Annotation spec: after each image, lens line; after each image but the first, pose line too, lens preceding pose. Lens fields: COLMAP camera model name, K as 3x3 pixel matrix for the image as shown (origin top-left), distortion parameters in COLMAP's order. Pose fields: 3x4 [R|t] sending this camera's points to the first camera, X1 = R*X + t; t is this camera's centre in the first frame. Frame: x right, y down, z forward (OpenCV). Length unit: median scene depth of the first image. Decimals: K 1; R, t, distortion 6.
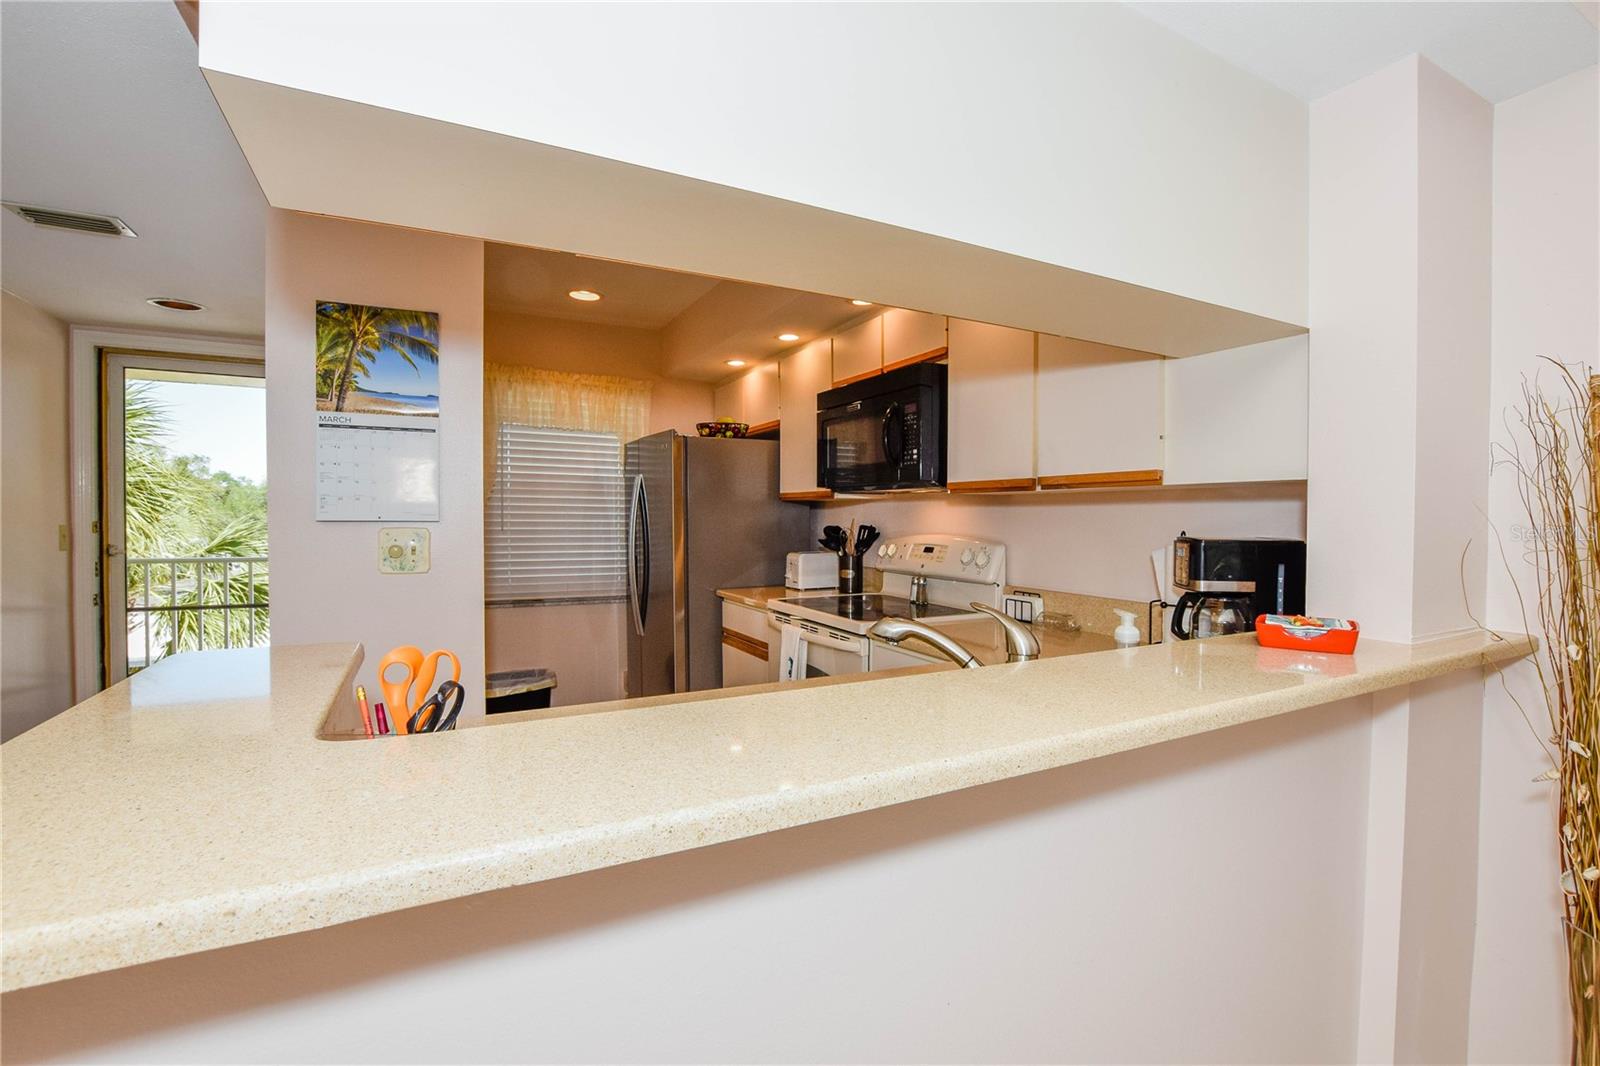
lens RADIAL K [[726.5, 0, 800.0], [0, 726.5, 533.0], [0, 0, 1]] dist [-0.000132, -0.000096]
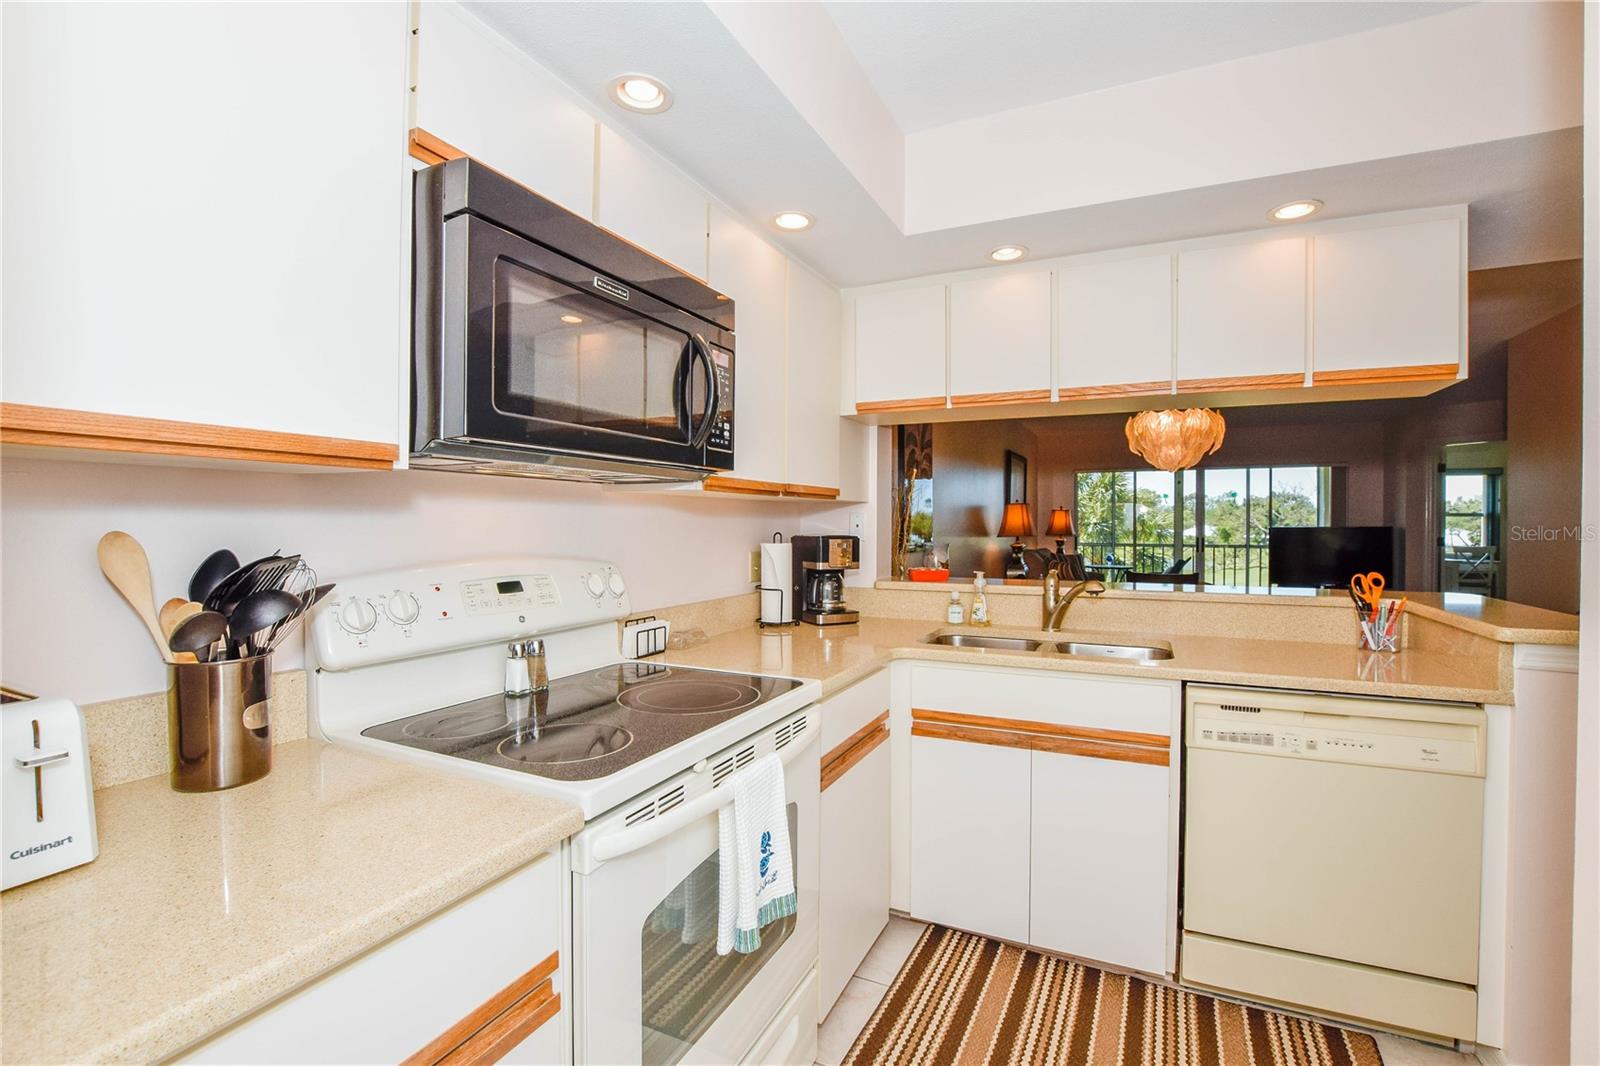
lens RADIAL K [[726.5, 0, 800.0], [0, 726.5, 533.0], [0, 0, 1]] dist [-0.000132, -0.000096]
pose [[-0.591743, -0.014828, 0.805991, -0.430296], [0.017979, 0.999339, 0.031585, -0.033110], [-0.805926, 0.033181, -0.591085, 1.347281]]
